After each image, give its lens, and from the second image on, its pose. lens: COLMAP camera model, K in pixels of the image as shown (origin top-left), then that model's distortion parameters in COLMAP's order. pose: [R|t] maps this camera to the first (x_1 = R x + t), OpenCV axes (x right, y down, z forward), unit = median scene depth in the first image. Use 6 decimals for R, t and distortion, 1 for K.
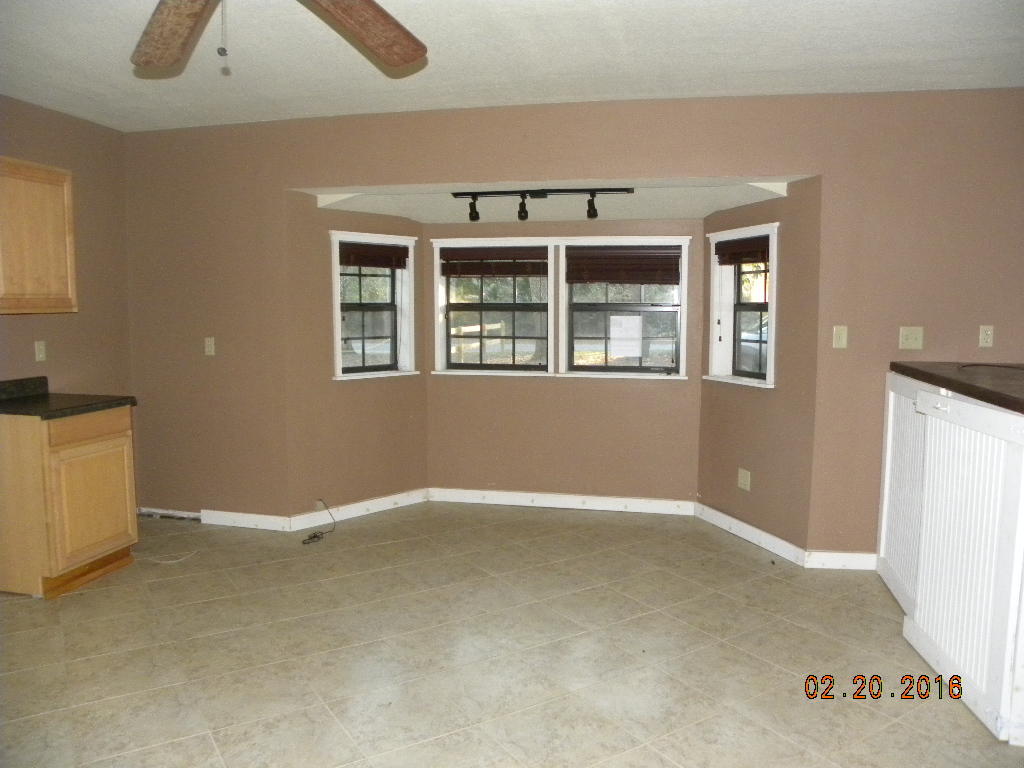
lens RADIAL K [[803.8, 0, 510.6], [0, 803.8, 380.8], [0, 0, 1]] dist [-0.107919, 0.040918]
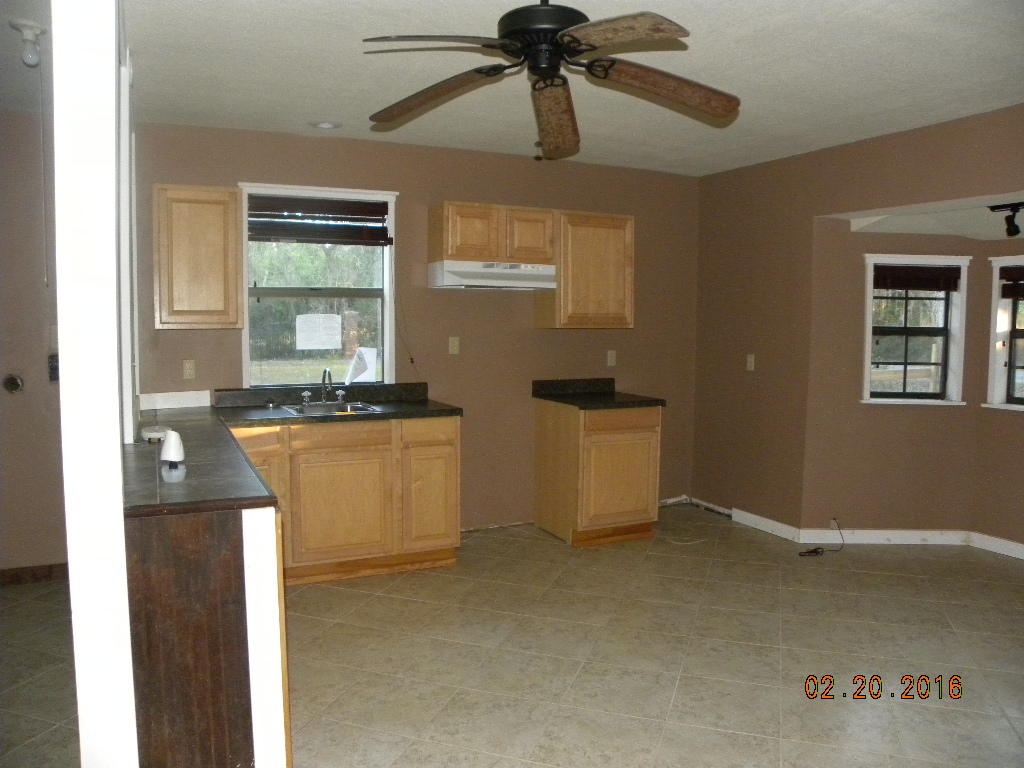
lens RADIAL K [[803.8, 0, 510.0], [0, 803.8, 386.1], [0, 0, 1]] dist [-0.107919, 0.040918]
pose [[0.622744, 0.069020, -0.779375, 0.290110], [-0.085554, 0.996136, 0.019856, -0.004286], [0.777734, 0.054313, 0.626243, 0.043860]]
